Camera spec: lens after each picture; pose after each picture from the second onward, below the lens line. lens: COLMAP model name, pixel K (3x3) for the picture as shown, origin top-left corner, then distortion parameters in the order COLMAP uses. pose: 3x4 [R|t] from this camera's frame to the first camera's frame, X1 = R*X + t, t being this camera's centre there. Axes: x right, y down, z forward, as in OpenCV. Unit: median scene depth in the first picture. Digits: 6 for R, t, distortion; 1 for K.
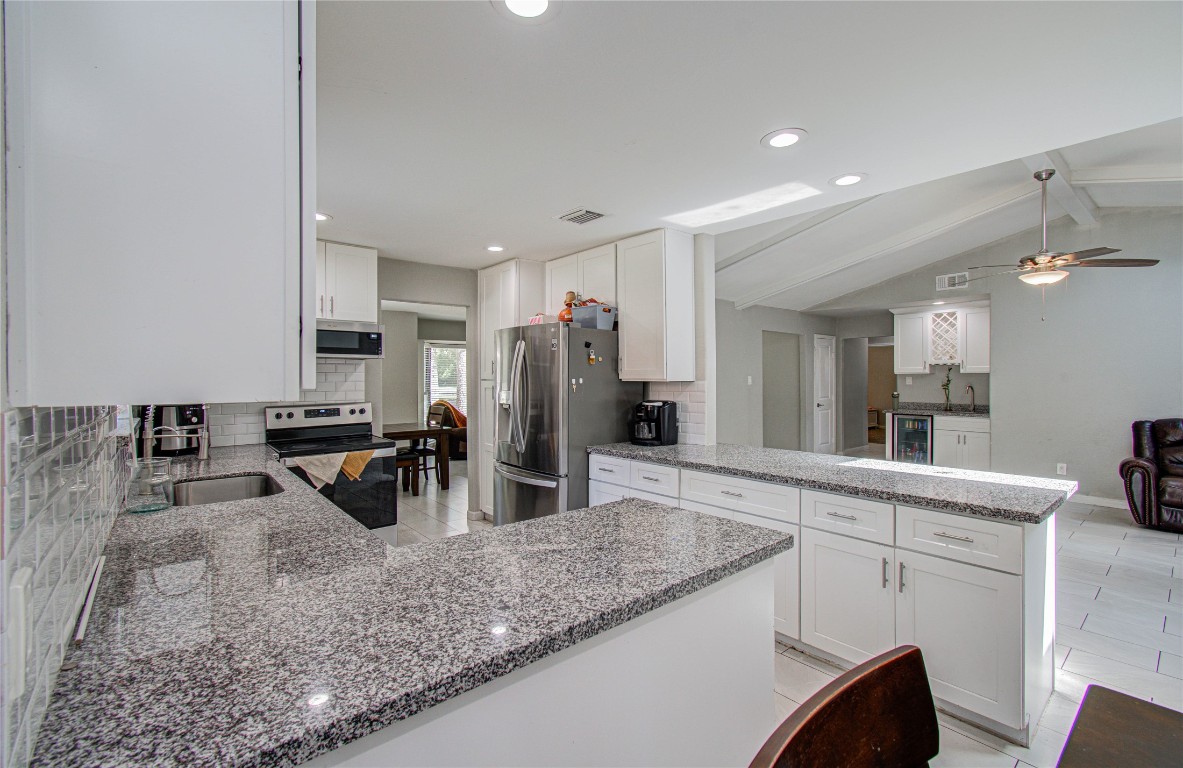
lens RADIAL K [[519.1, 0, 581.8], [0, 519.1, 379.2], [0, 0, 1]] dist [-0.013016, 0.007527]
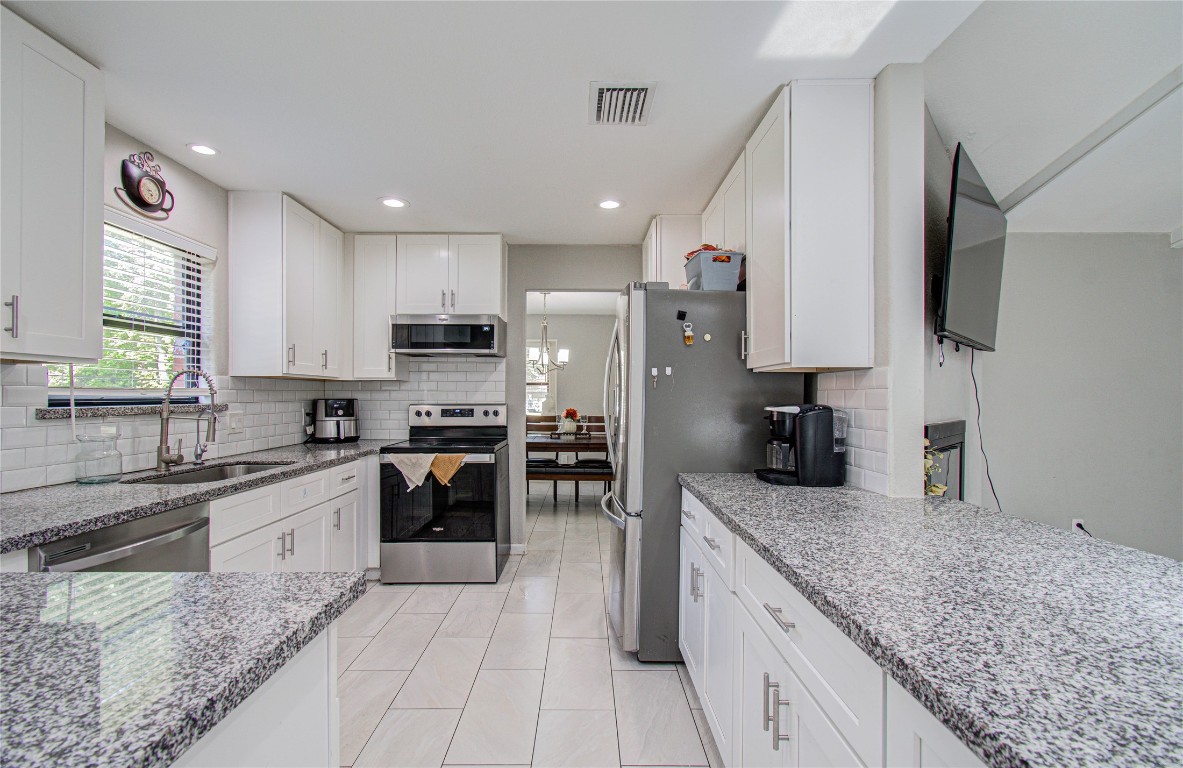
lens RADIAL K [[519.1, 0, 587.3], [0, 519.1, 401.7], [0, 0, 1]] dist [-0.013016, 0.007527]
pose [[0.775857, 0.013613, -0.630762, 0.311656], [-0.010481, 0.999907, 0.008688, 0.034840], [0.630822, -0.000130, 0.775928, 0.416347]]
